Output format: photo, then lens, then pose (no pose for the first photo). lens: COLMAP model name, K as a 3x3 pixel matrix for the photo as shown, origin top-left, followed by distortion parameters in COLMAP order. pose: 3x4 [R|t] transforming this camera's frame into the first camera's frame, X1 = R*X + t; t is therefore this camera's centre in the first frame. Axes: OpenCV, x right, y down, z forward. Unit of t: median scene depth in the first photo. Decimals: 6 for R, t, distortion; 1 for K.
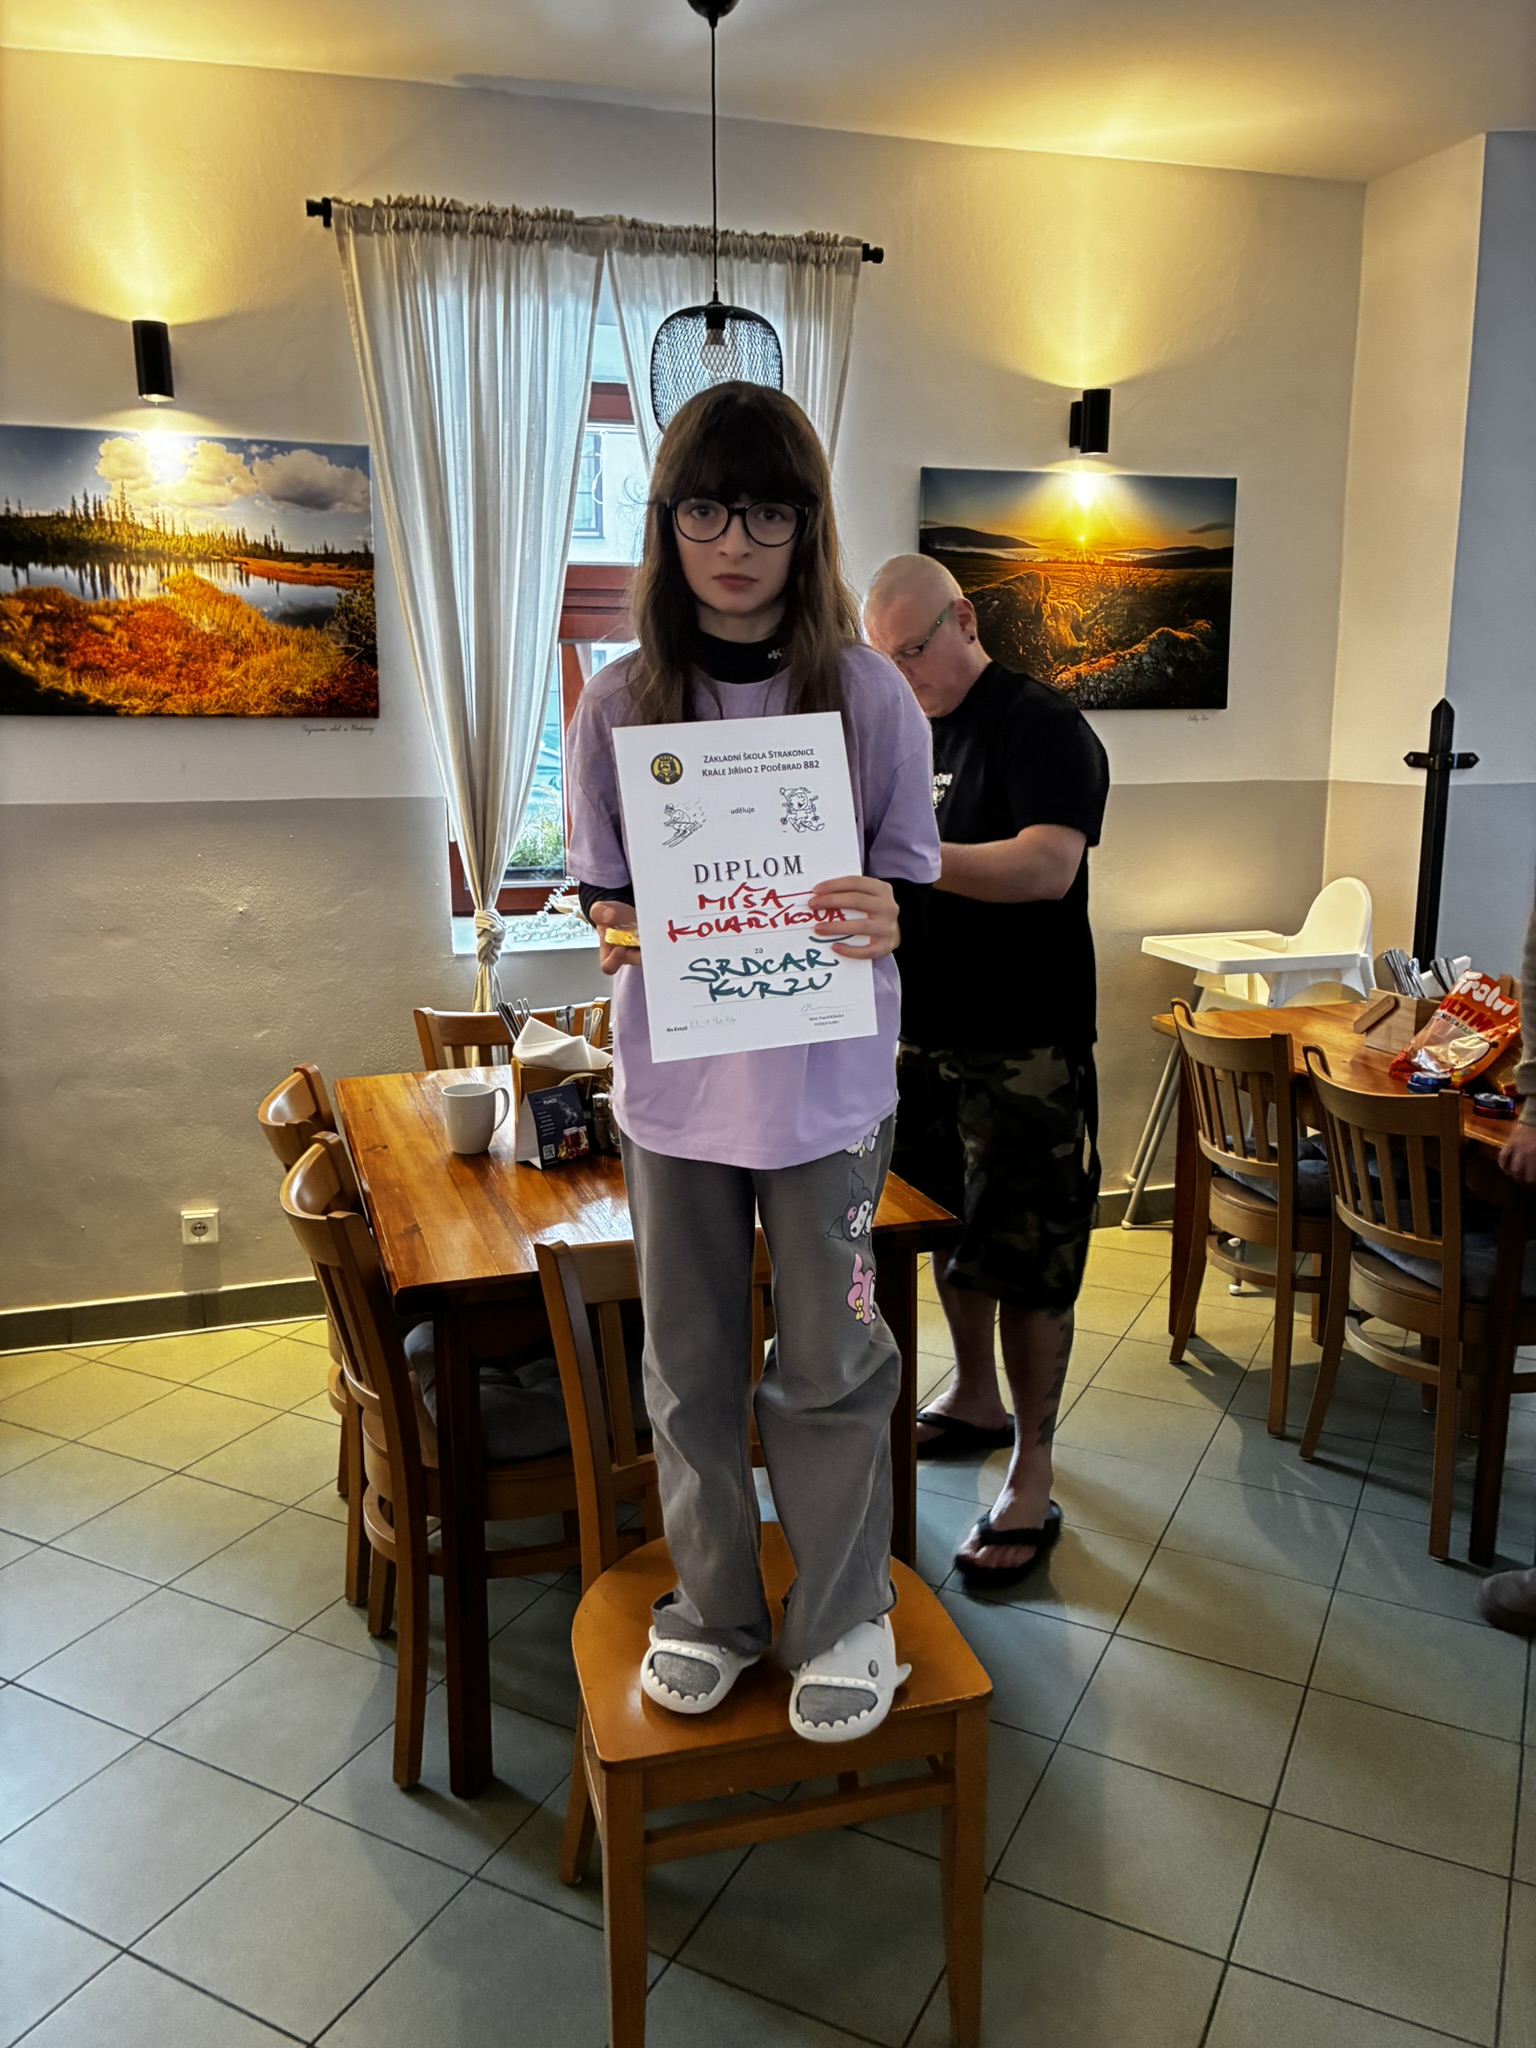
lens RADIAL K [[1543.3, 0, 775.9], [0, 1543.3, 1013.2], [0, 0, 1]] dist [0.007805, -0.010210]
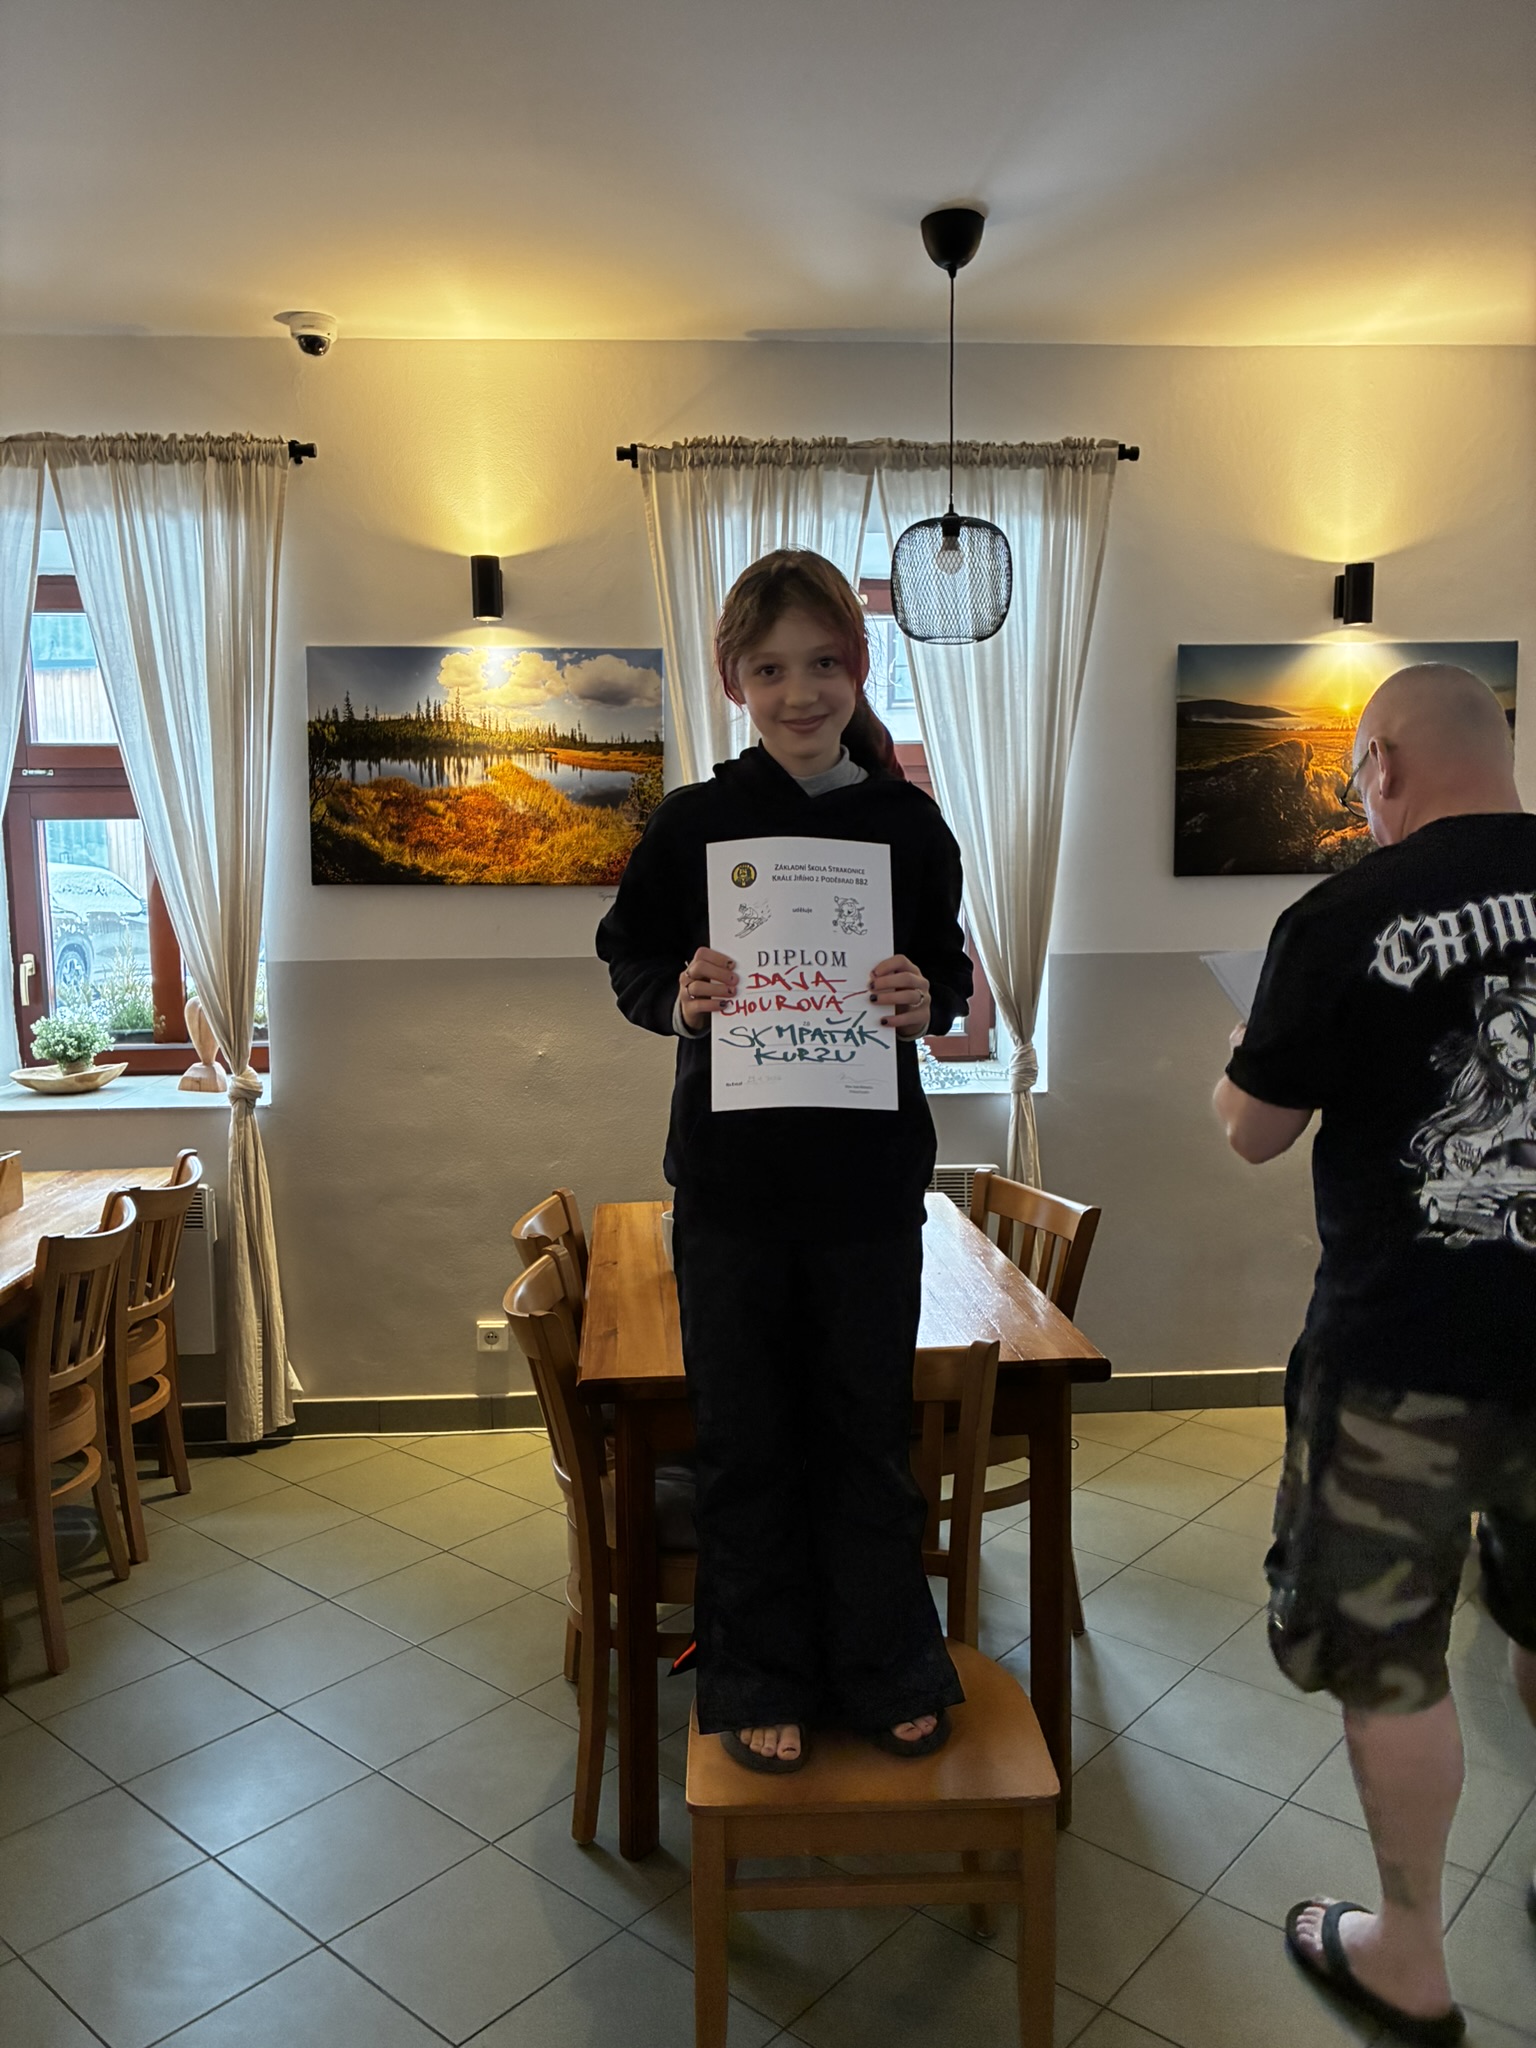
lens RADIAL K [[1543.3, 0, 765.6], [0, 1543.3, 1033.5], [0, 0, 1]] dist [0.007805, -0.010210]
pose [[0.970775, 0.018212, -0.239301, 0.087854], [-0.039722, 0.995557, -0.085374, 0.008473], [0.236682, 0.092385, 0.967185, -0.056130]]
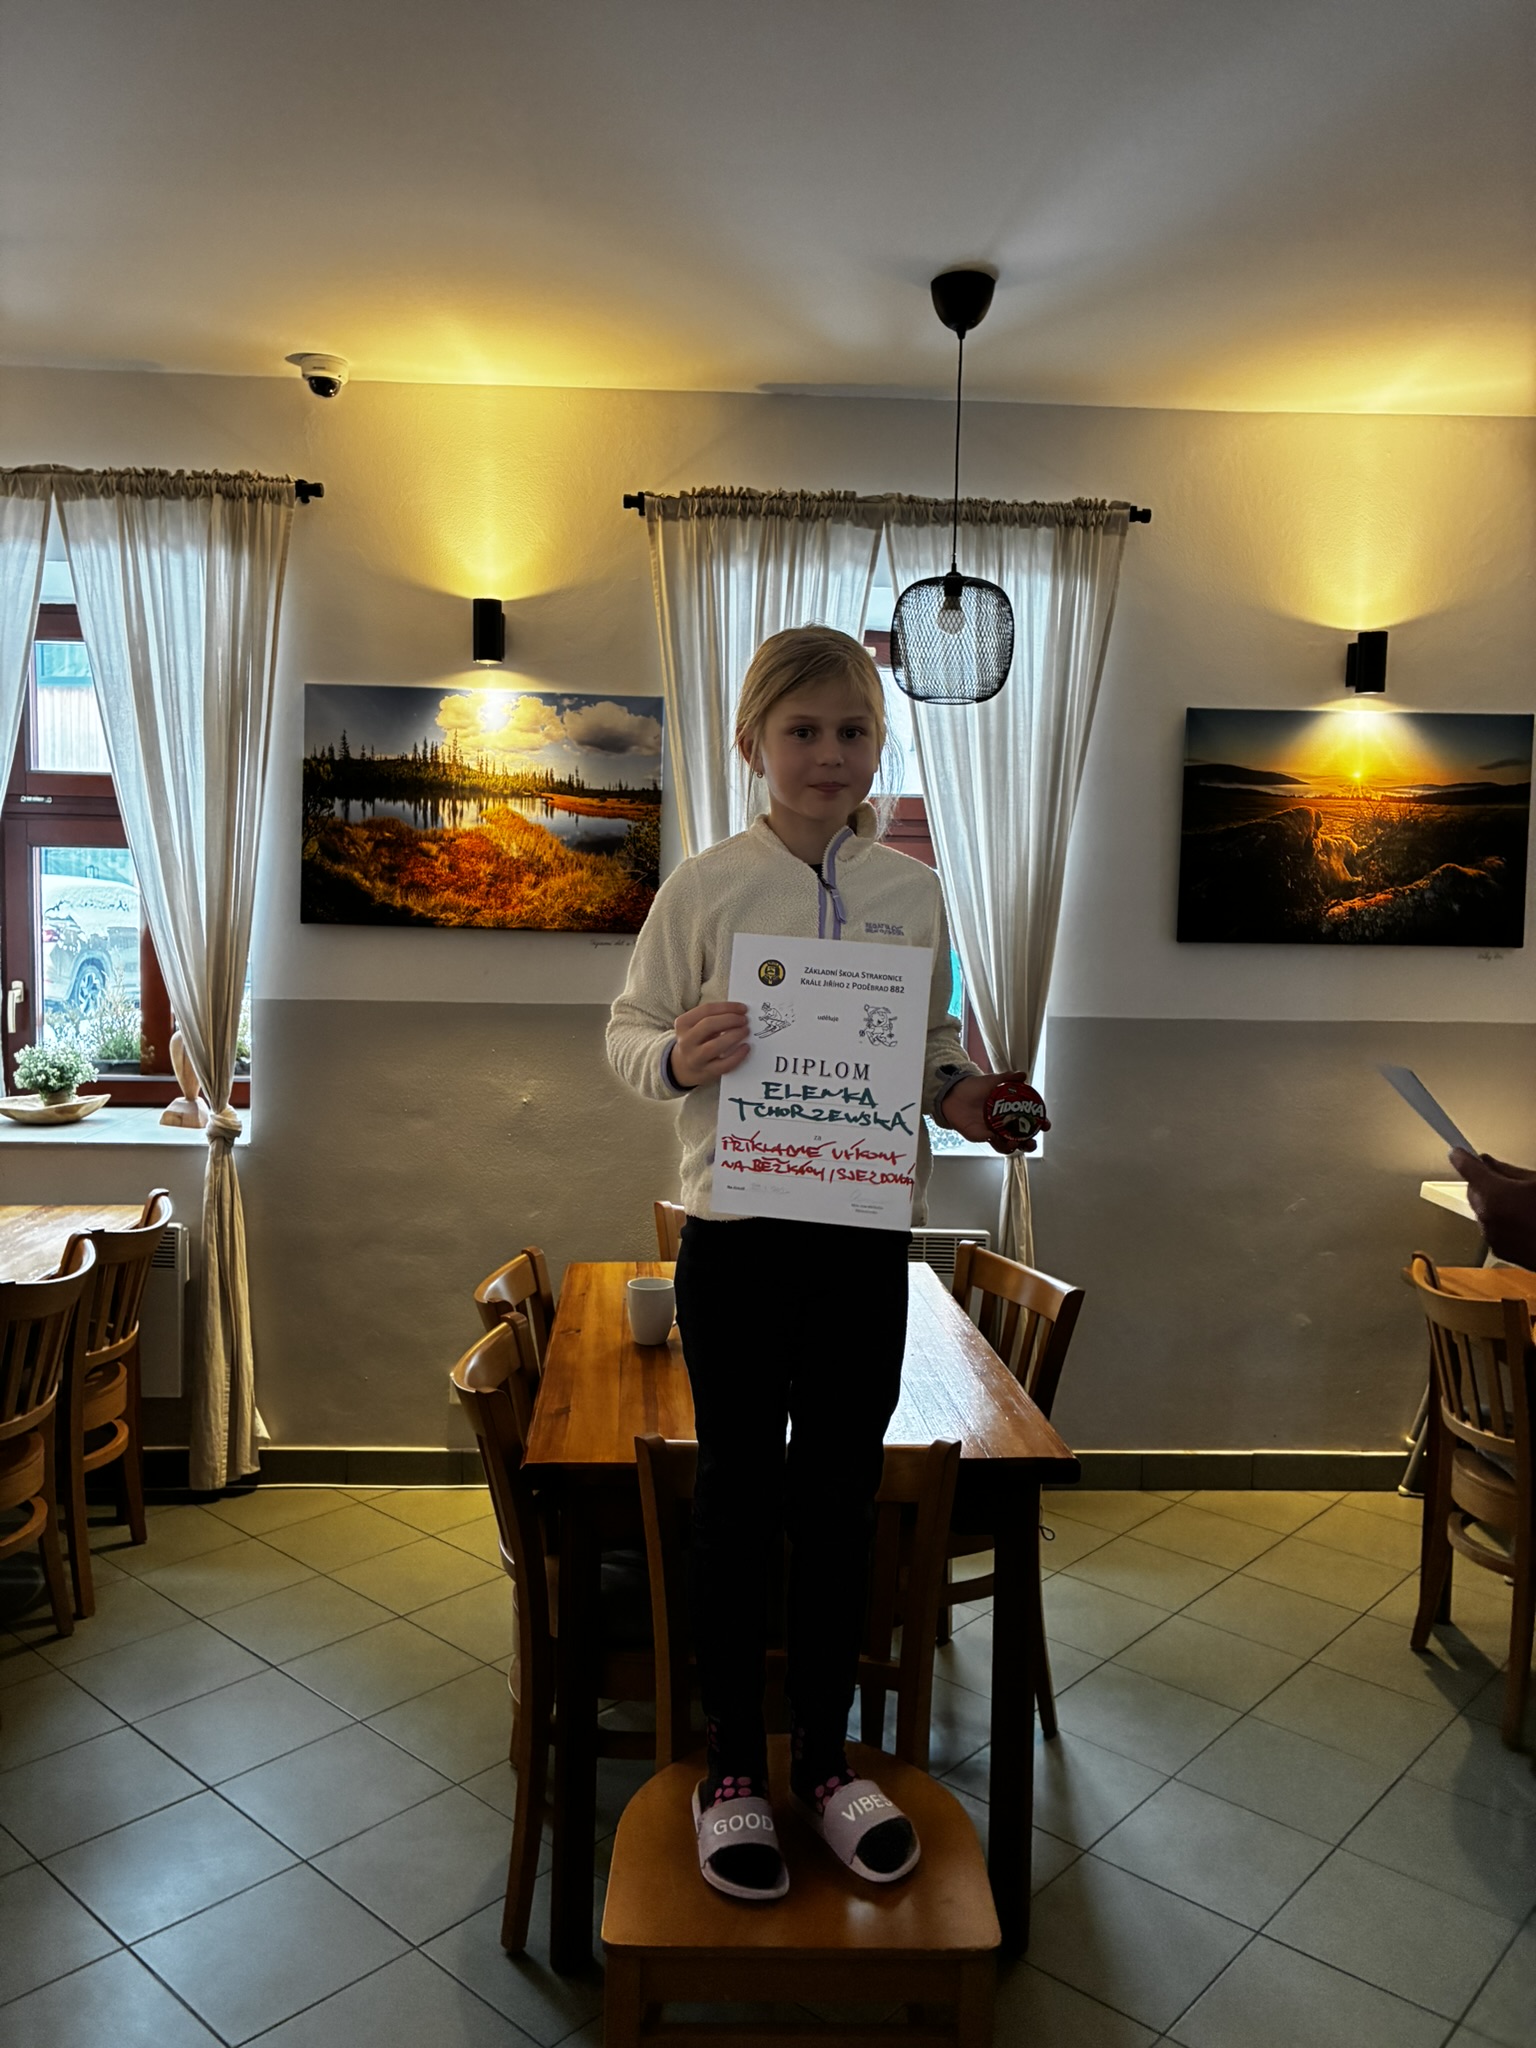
lens RADIAL K [[1543.3, 0, 762.9], [0, 1543.3, 1009.0], [0, 0, 1]] dist [0.007805, -0.010210]
pose [[0.966003, 0.041755, -0.255138, 0.103900], [-0.074477, 0.989980, -0.119969, -0.012561], [0.247573, 0.134893, 0.959433, -0.032129]]
